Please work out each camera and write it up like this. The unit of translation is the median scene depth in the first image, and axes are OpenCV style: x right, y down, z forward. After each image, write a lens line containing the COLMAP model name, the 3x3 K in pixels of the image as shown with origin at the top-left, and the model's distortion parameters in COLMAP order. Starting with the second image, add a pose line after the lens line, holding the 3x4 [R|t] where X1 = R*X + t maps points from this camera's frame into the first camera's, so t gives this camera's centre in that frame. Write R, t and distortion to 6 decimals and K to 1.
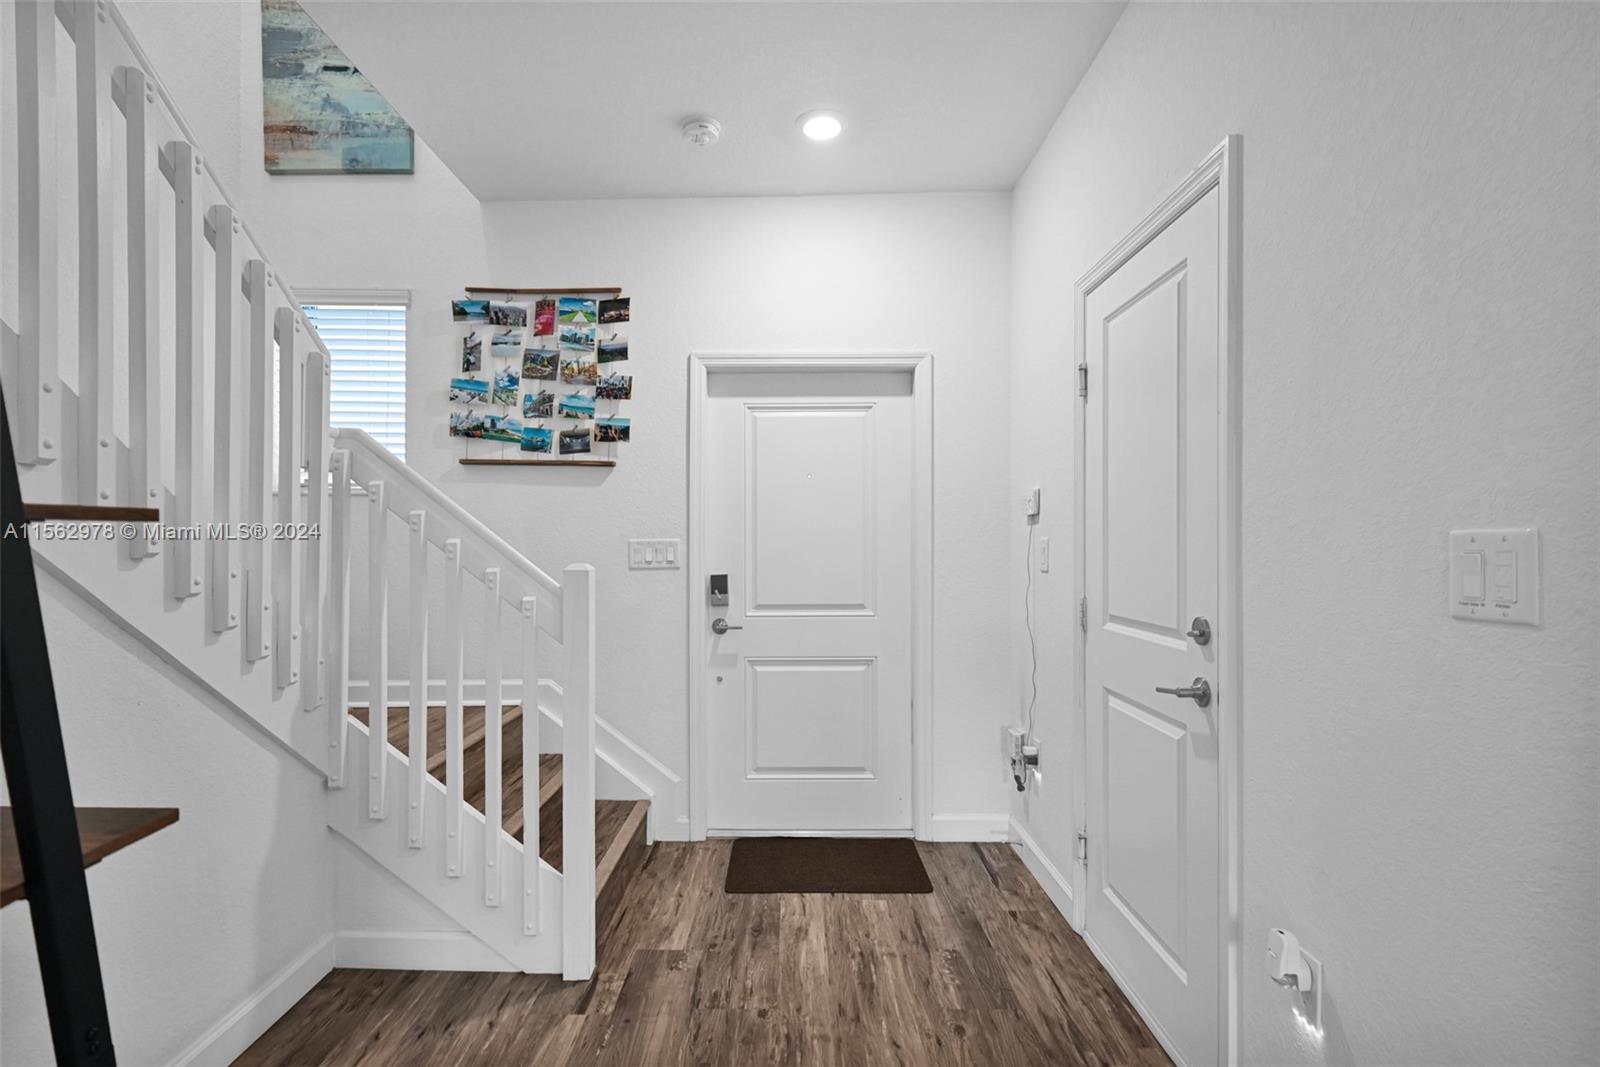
lens RADIAL K [[726.9, 0, 811.5], [0, 726.9, 552.2], [0, 0, 1]] dist [-0.016559, 0.000230]
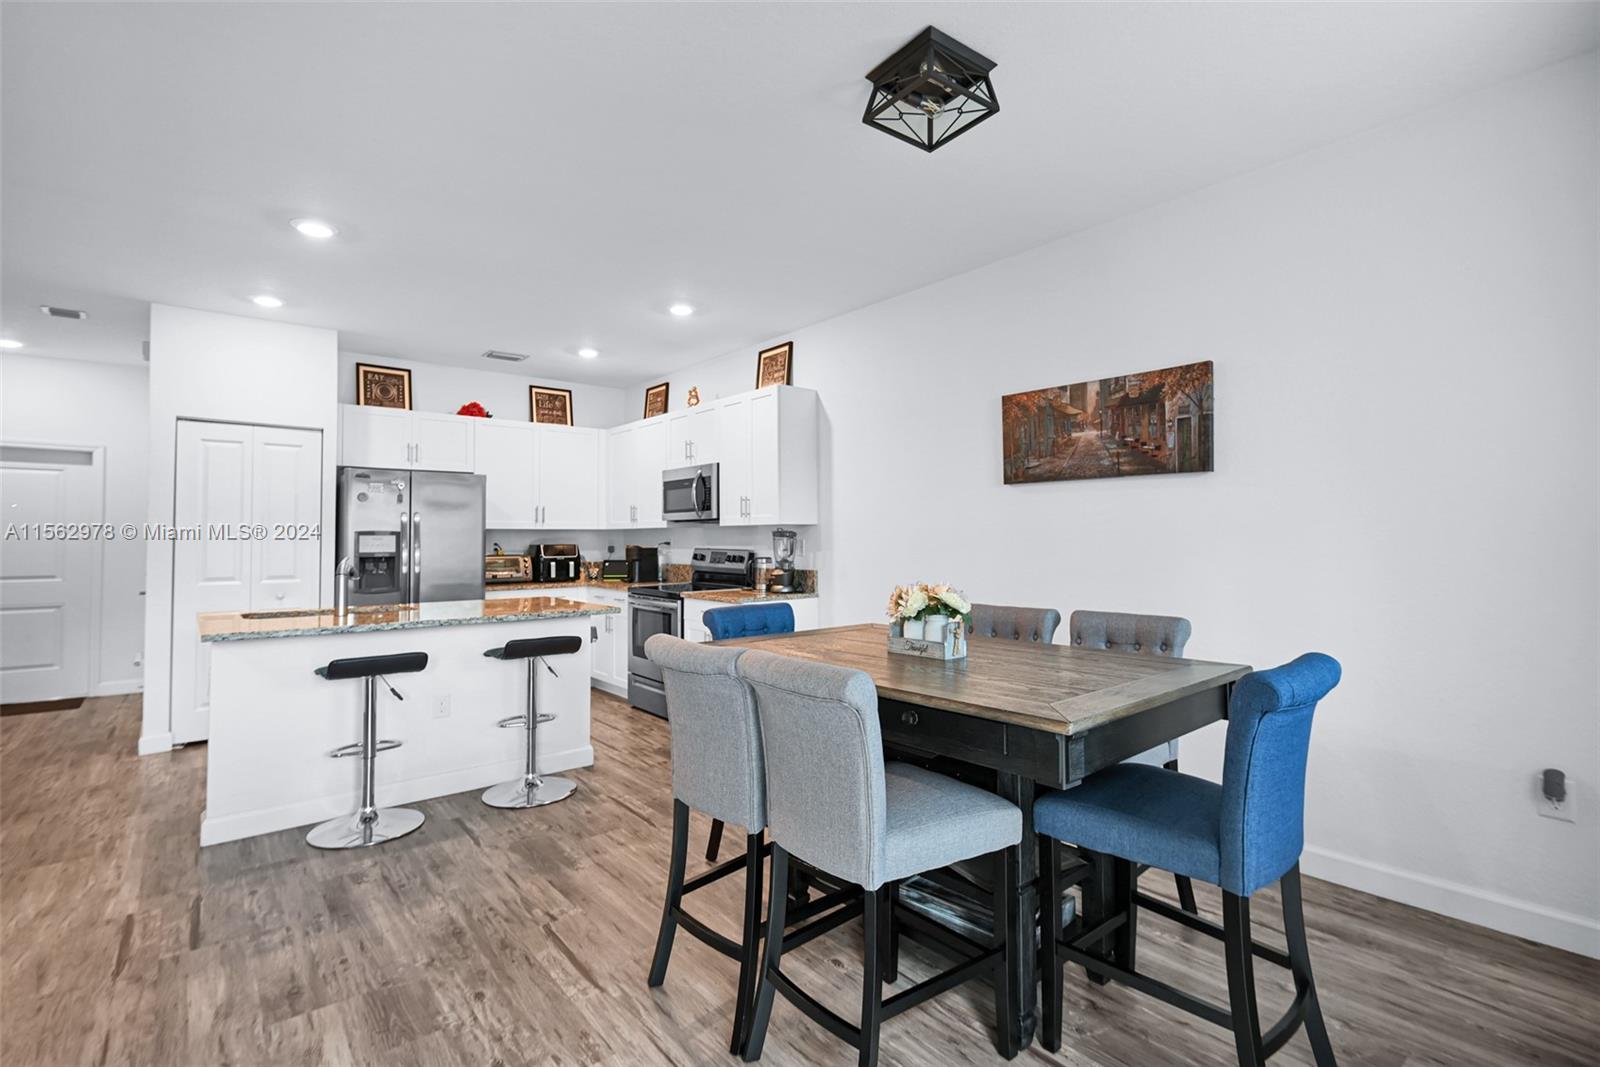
lens RADIAL K [[741.5, 0, 813.2], [0, 741.5, 517.8], [0, 0, 1]] dist [0.000612, 0.001153]
pose [[0.779731, 0.016497, 0.625897, 0.404313], [0.002471, 0.999564, -0.029424, -0.014677], [-0.626110, 0.024490, 0.779350, -1.748387]]
